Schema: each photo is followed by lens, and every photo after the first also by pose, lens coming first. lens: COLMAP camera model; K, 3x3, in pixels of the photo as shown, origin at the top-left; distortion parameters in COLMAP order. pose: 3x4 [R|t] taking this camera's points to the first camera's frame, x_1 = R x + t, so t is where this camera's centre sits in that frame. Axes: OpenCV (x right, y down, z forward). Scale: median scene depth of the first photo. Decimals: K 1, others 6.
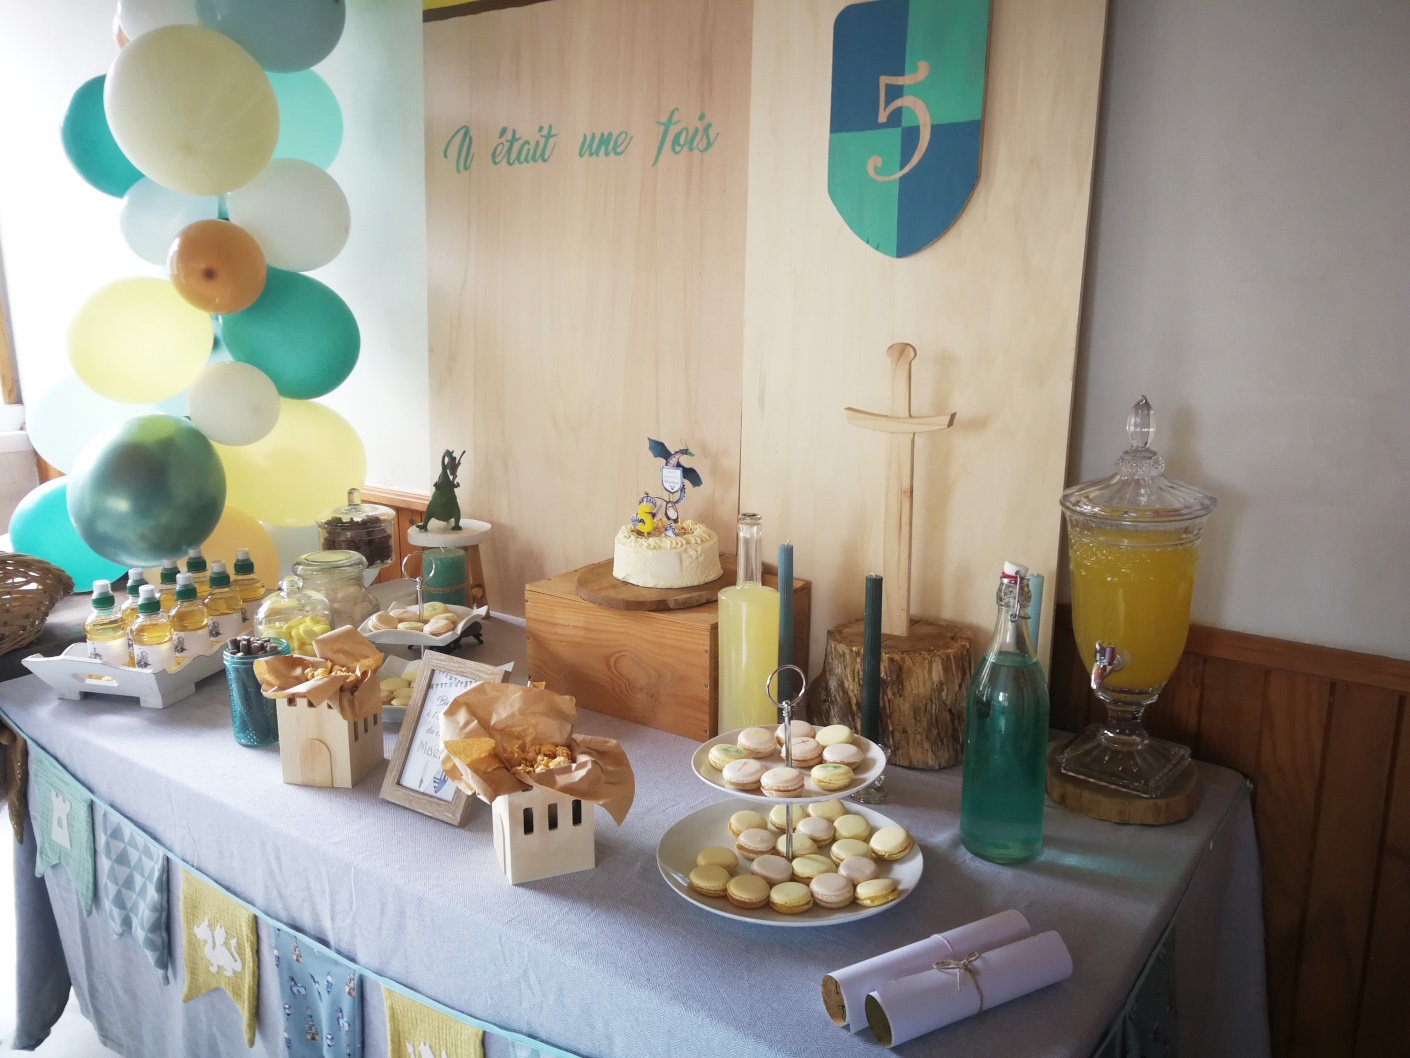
lens RADIAL K [[1159.0, 0, 701.6], [0, 1159.0, 551.2], [0, 0, 1]] dist [0.048223, -0.076187]
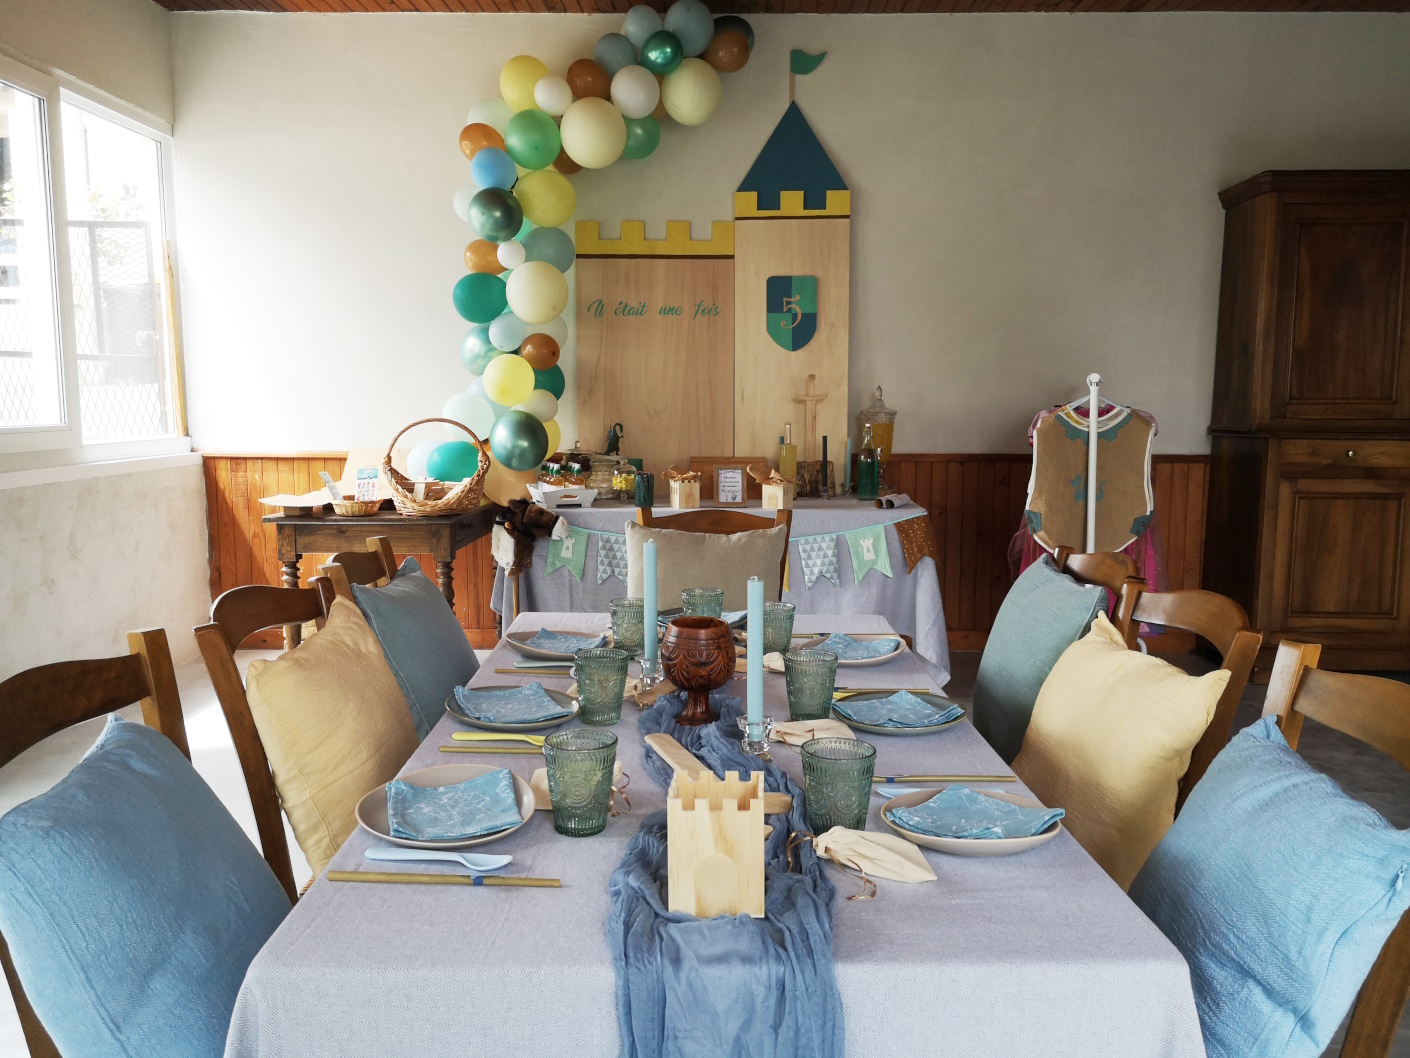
lens RADIAL K [[1111.8, 0, 704.9], [0, 1111.8, 570.2], [0, 0, 1]] dist [0.008450, 0.000661]
pose [[0.829232, -0.089169, 0.551746, -1.908958], [0.129670, 0.990949, -0.034734, 0.459664], [-0.543654, 0.100348, 0.833289, -1.493511]]
